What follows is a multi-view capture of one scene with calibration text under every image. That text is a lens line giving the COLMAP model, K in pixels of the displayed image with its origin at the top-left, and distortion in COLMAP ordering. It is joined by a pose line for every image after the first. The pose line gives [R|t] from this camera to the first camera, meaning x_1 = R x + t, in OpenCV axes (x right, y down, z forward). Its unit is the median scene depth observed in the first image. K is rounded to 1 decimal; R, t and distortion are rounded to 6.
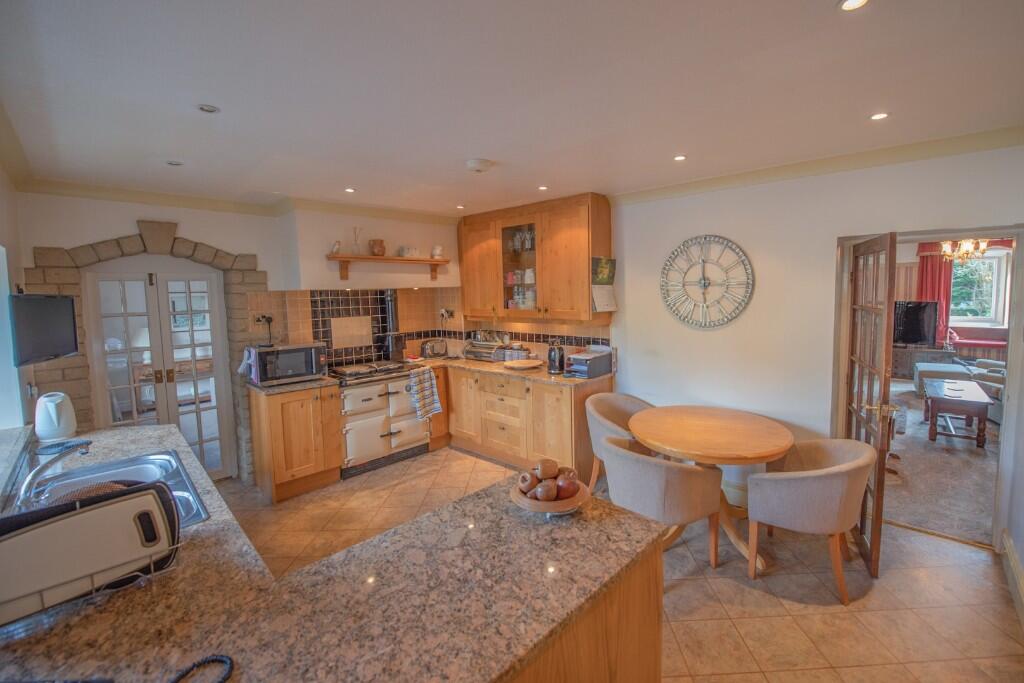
lens RADIAL K [[459.8, 0, 513.7], [0, 459.8, 326.8], [0, 0, 1]] dist [-0.000233, -0.000045]
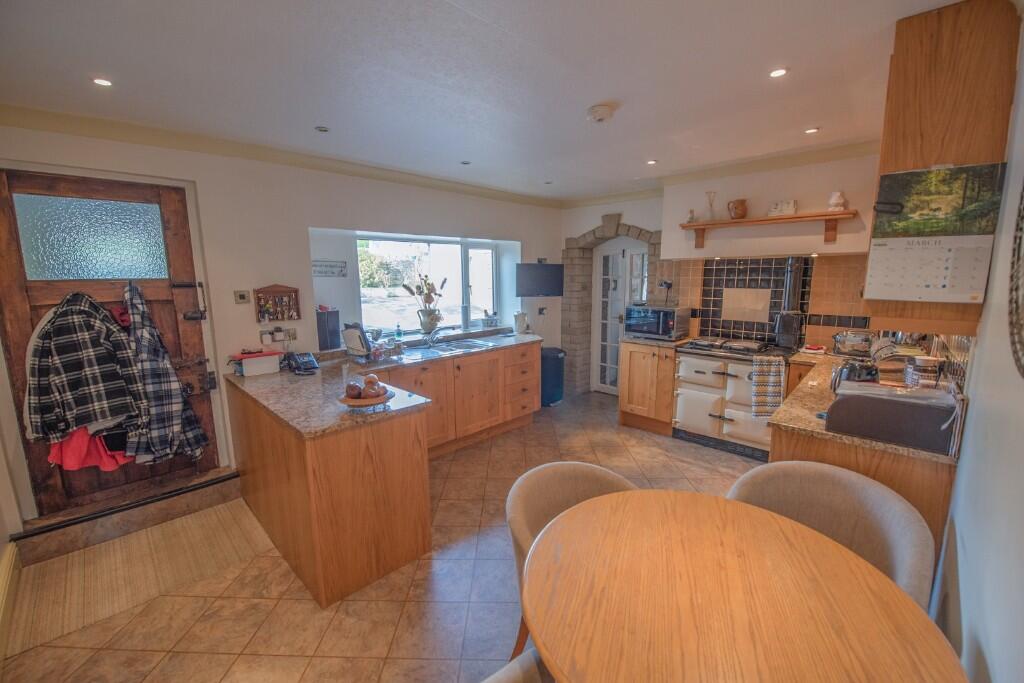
lens RADIAL K [[419.7, 0, 512.0], [0, 419.7, 341.5], [0, 0, 1]] dist [-0.002192, -0.000127]
pose [[-0.016377, 0.178066, -0.983882, 0.567159], [-0.078081, 0.980781, 0.178805, -0.034779], [0.996812, 0.079751, -0.002158, 0.608502]]
